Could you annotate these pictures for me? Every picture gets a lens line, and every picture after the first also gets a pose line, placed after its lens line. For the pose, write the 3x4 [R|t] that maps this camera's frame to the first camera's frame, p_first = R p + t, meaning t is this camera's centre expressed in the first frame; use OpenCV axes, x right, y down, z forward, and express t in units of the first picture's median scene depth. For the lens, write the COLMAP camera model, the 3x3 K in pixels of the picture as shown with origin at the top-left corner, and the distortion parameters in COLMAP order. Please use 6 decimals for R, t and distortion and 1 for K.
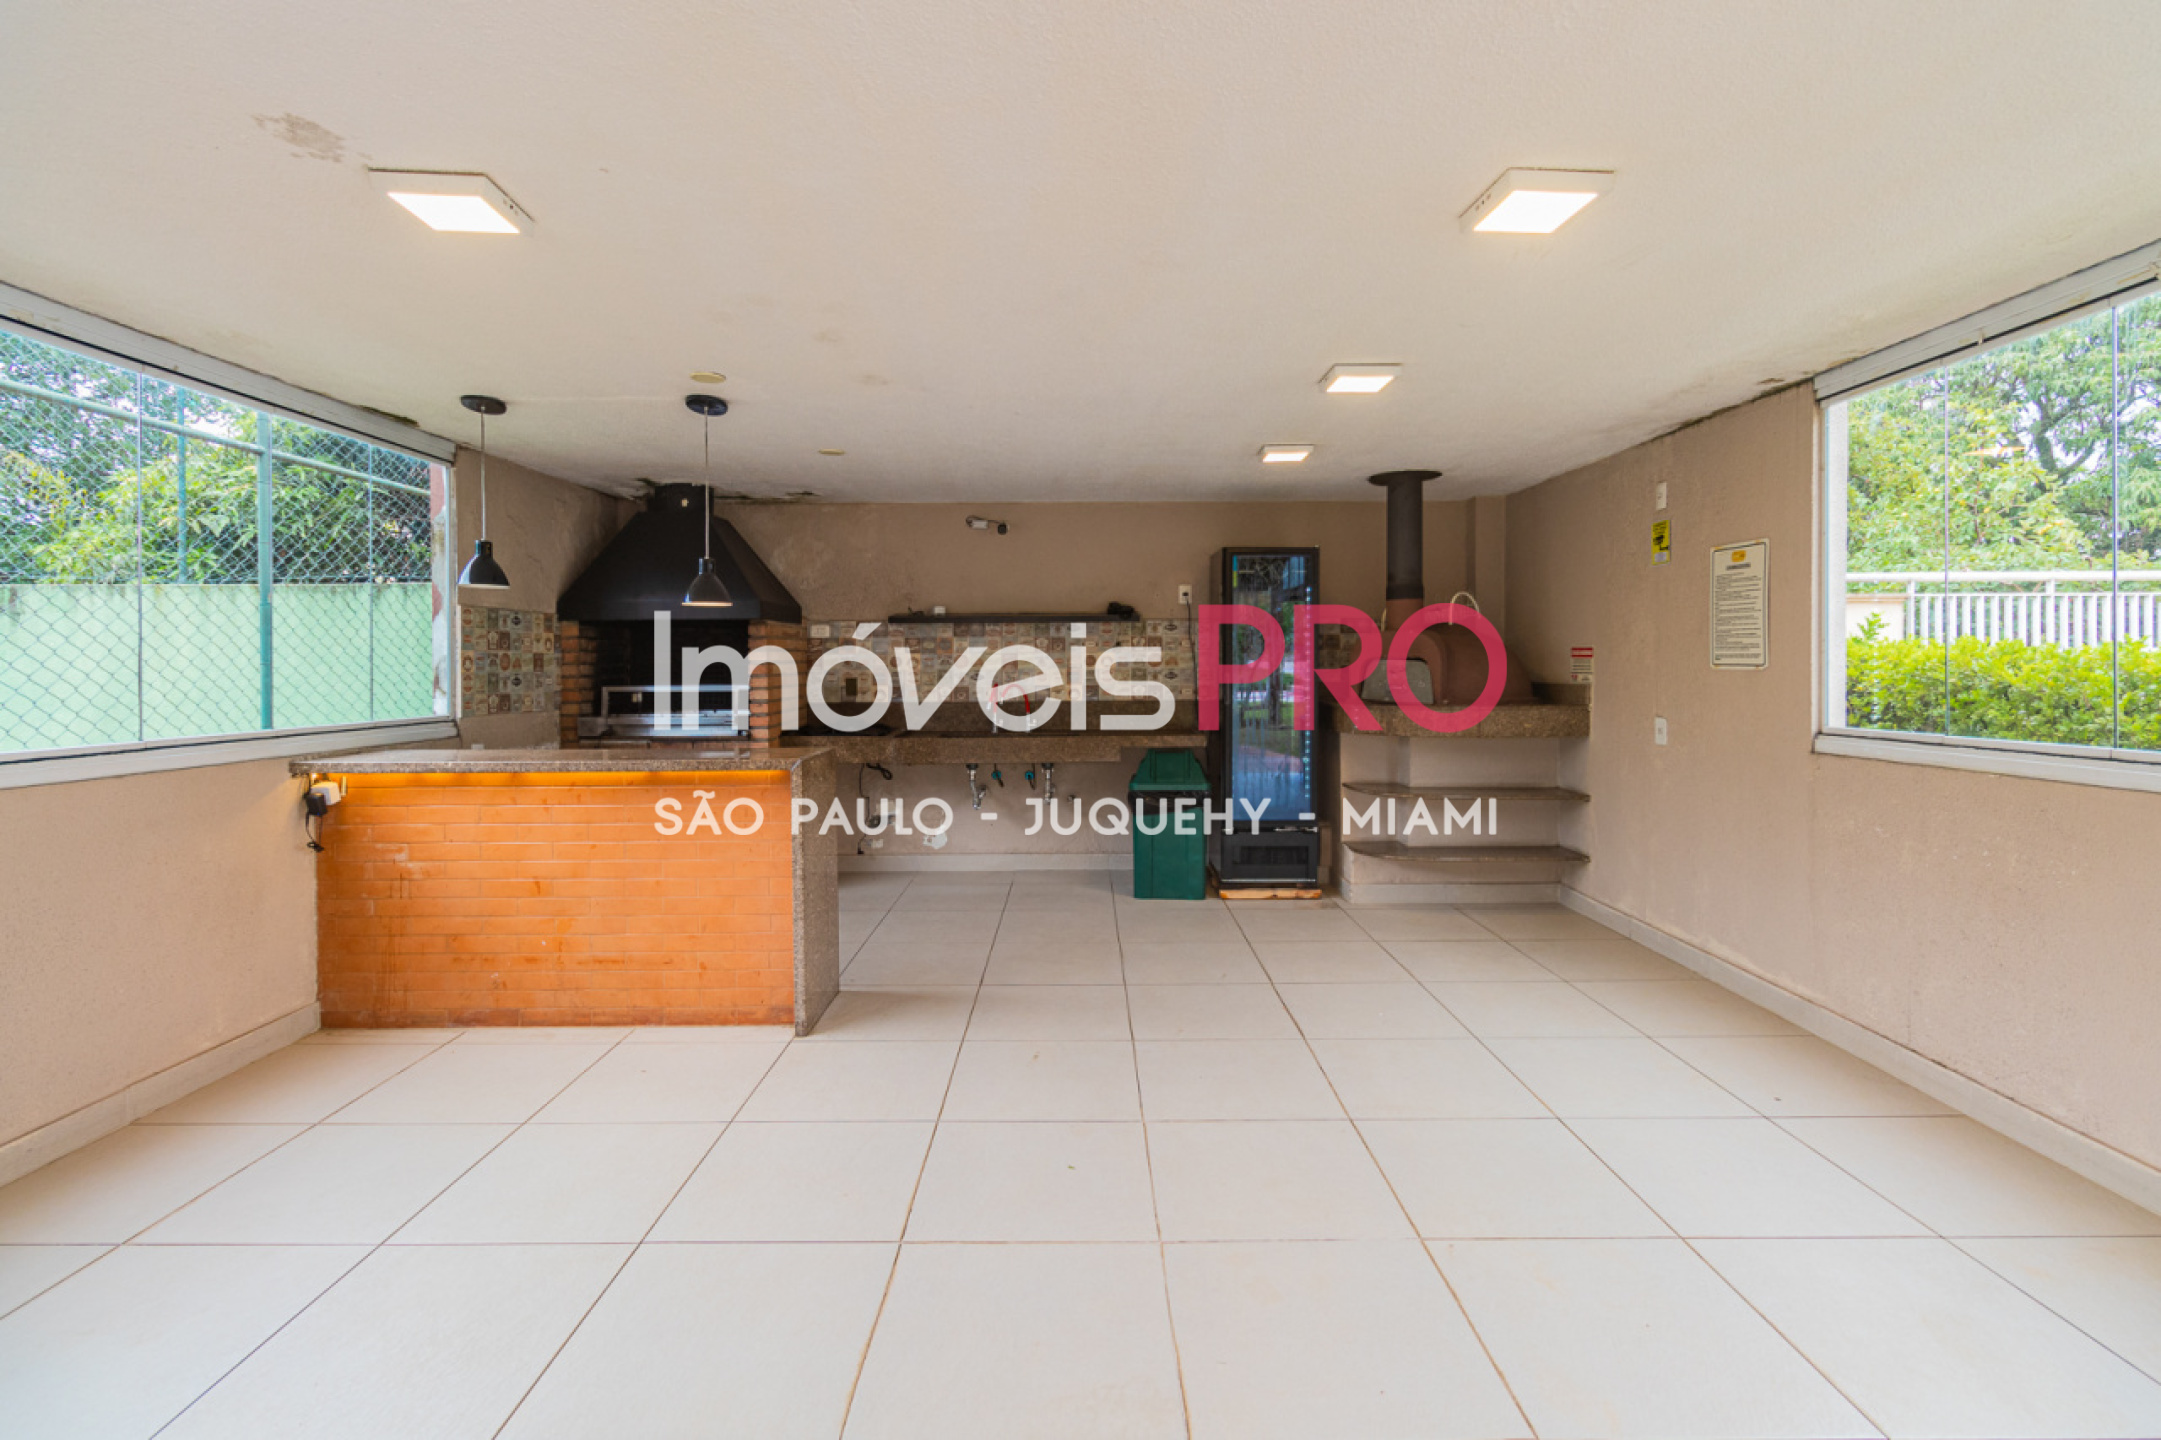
lens RADIAL K [[1030.1, 0, 1094.0], [0, 1030.1, 665.0], [0, 0, 1]] dist [0.000785, 0.000052]
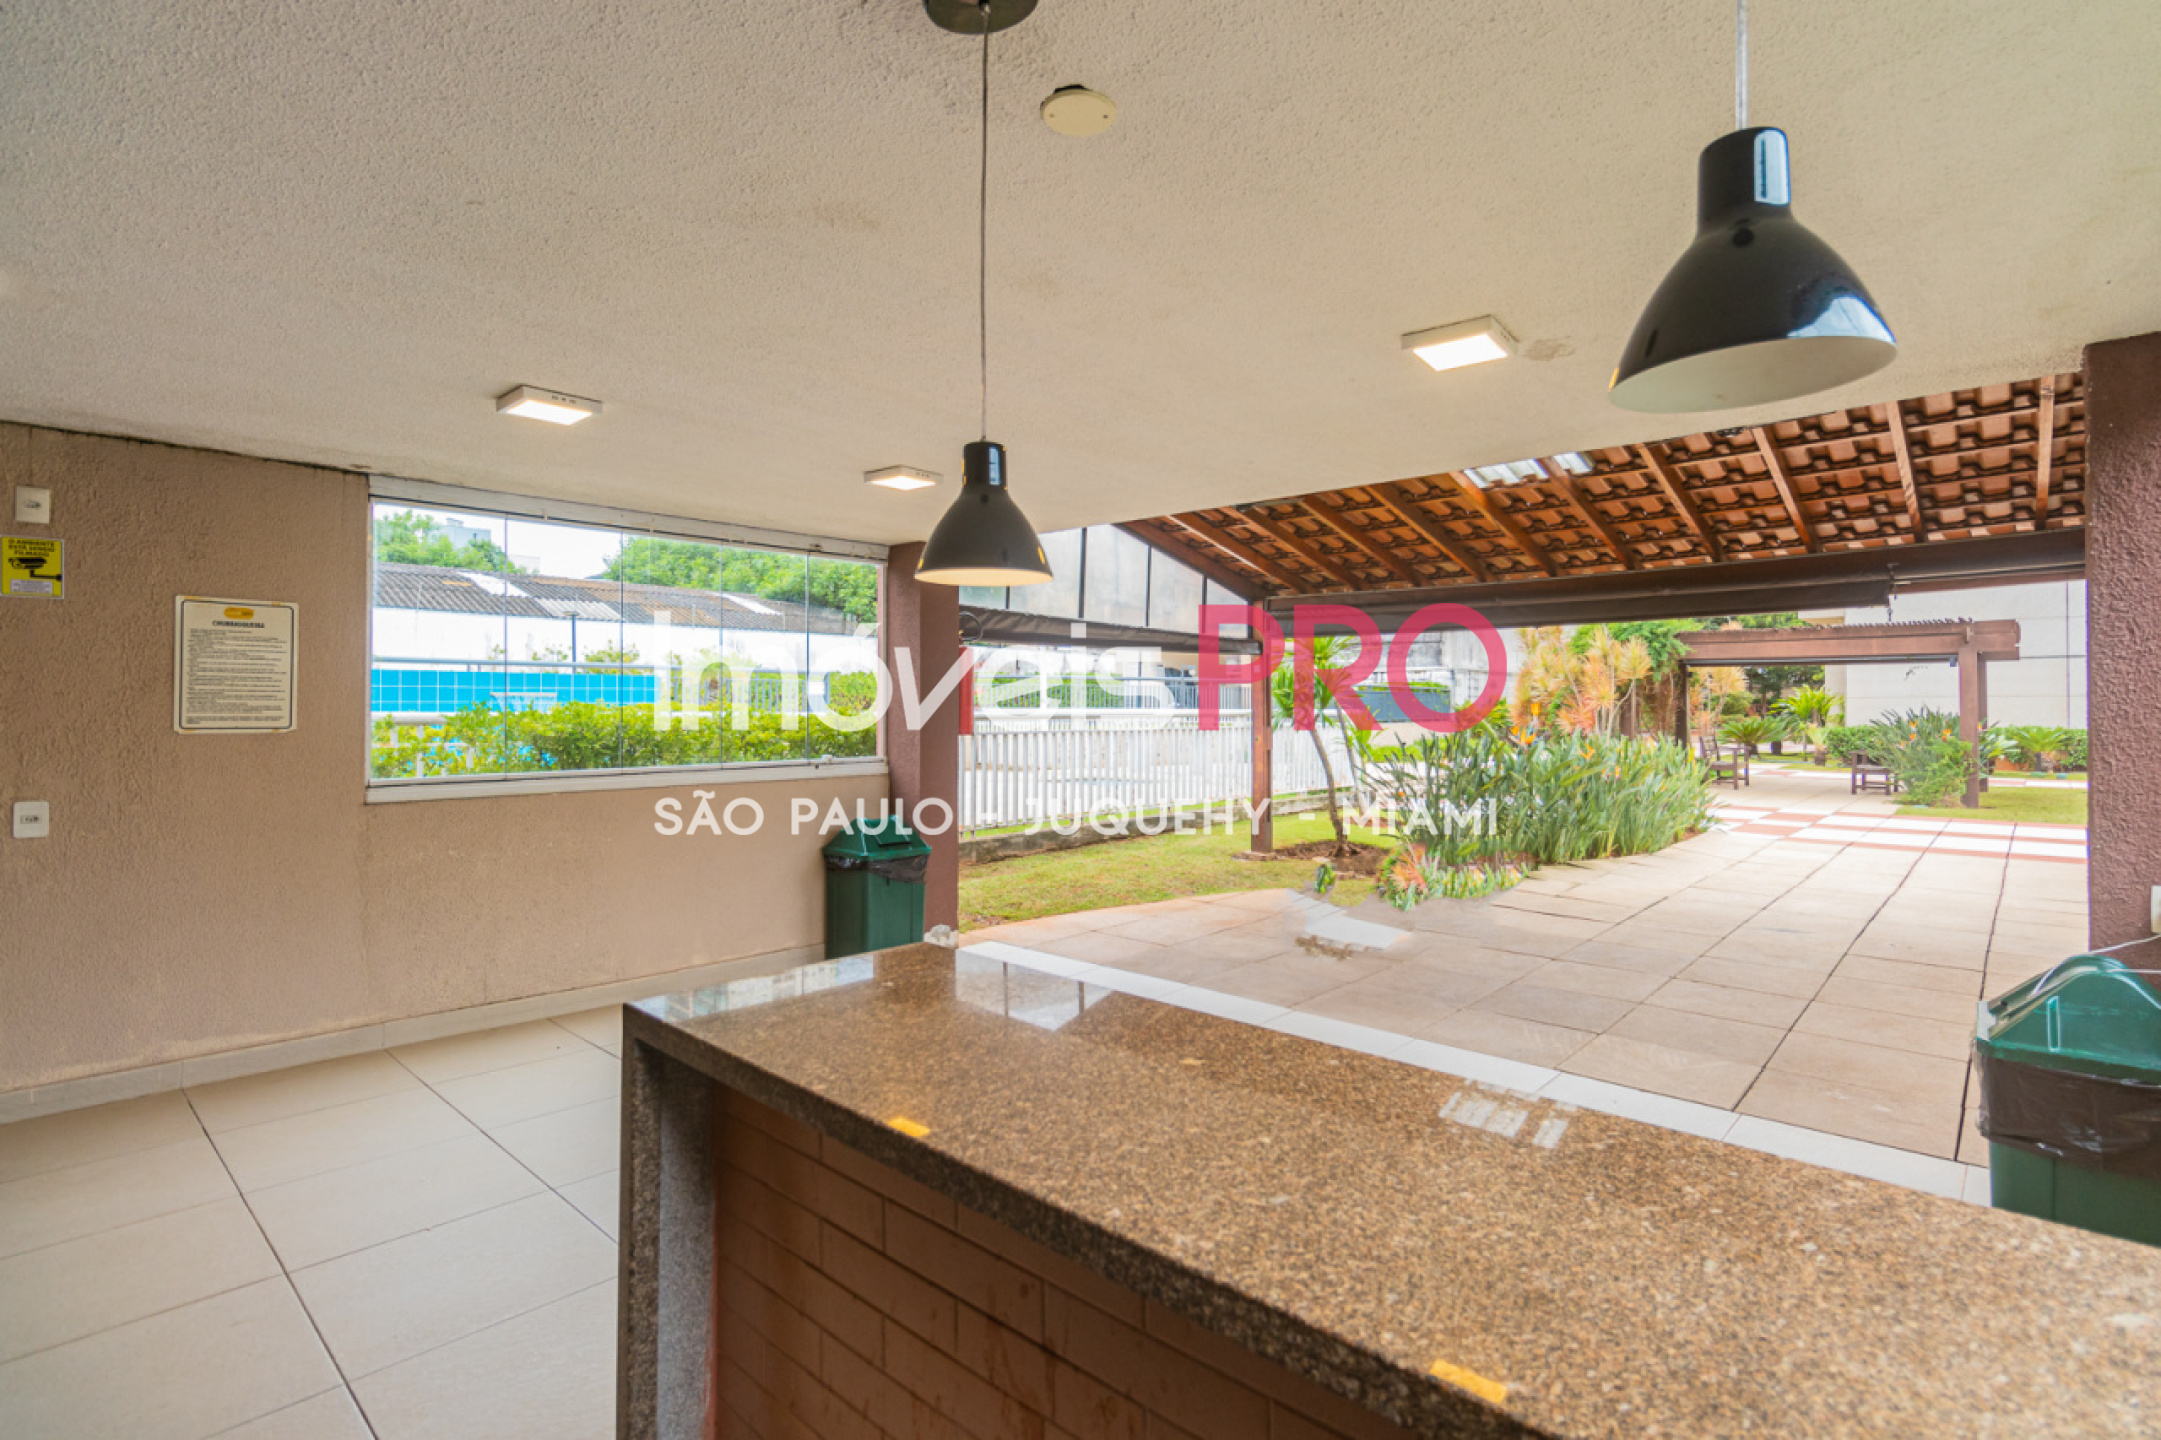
lens RADIAL K [[1030.1, 0, 1079.1], [0, 1030.1, 713.1], [0, 0, 1]] dist [0.000785, 0.000052]
pose [[-0.725830, 0.007160, 0.687836, -0.577223], [0.007170, 0.999970, -0.002843, -0.005645], [-0.687836, 0.002868, -0.725860, 1.141155]]
